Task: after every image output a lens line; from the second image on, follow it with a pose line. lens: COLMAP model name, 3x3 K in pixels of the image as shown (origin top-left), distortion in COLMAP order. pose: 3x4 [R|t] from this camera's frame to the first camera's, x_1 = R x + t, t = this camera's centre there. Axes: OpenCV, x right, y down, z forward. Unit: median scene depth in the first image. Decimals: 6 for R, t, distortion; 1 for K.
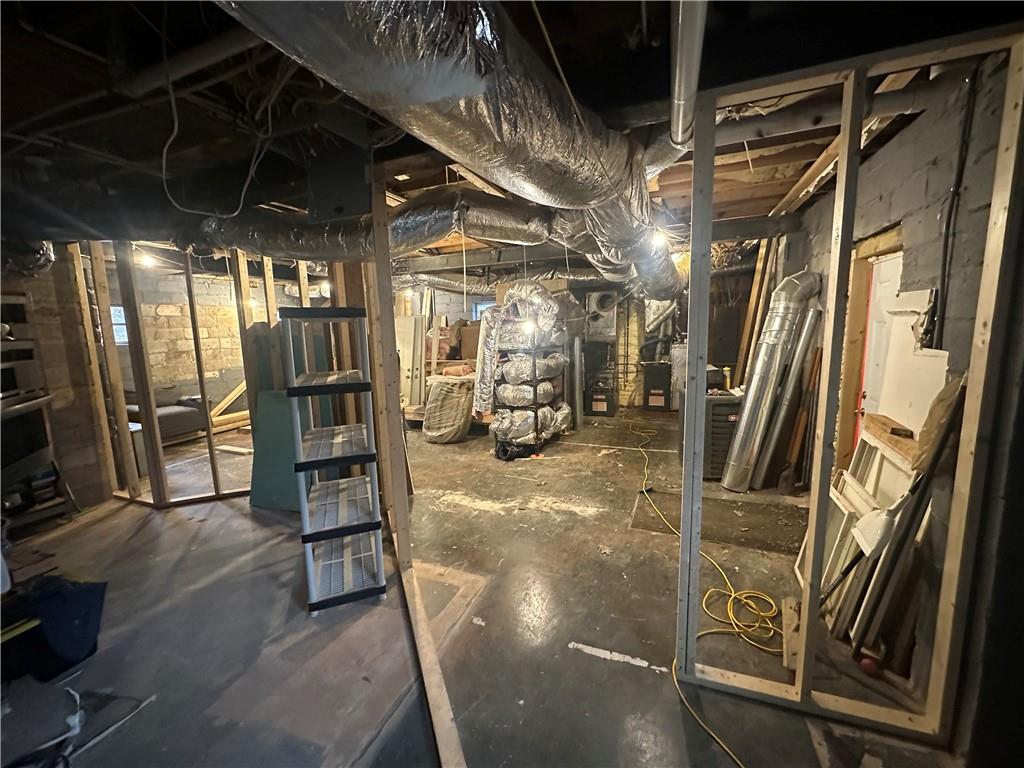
lens RADIAL K [[407.1, 0, 512.1], [0, 407.1, 384.2], [0, 0, 1]] dist [-0.002874, 0.000246]
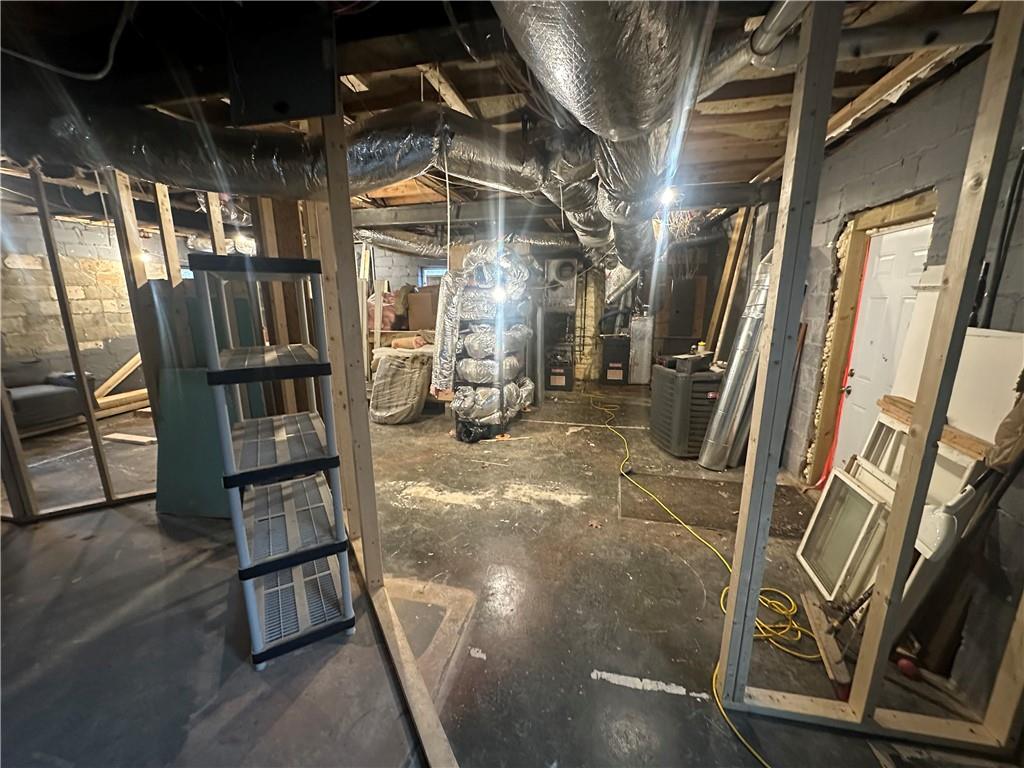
lens RADIAL K [[407.1, 0, 511.7], [0, 407.1, 384.1], [0, 0, 1]] dist [-0.002874, 0.000246]
pose [[0.987611, -0.009292, 0.156647, -0.095912], [-0.002167, 0.997342, 0.072825, -0.015134], [-0.156907, -0.072262, 0.984966, 0.150220]]
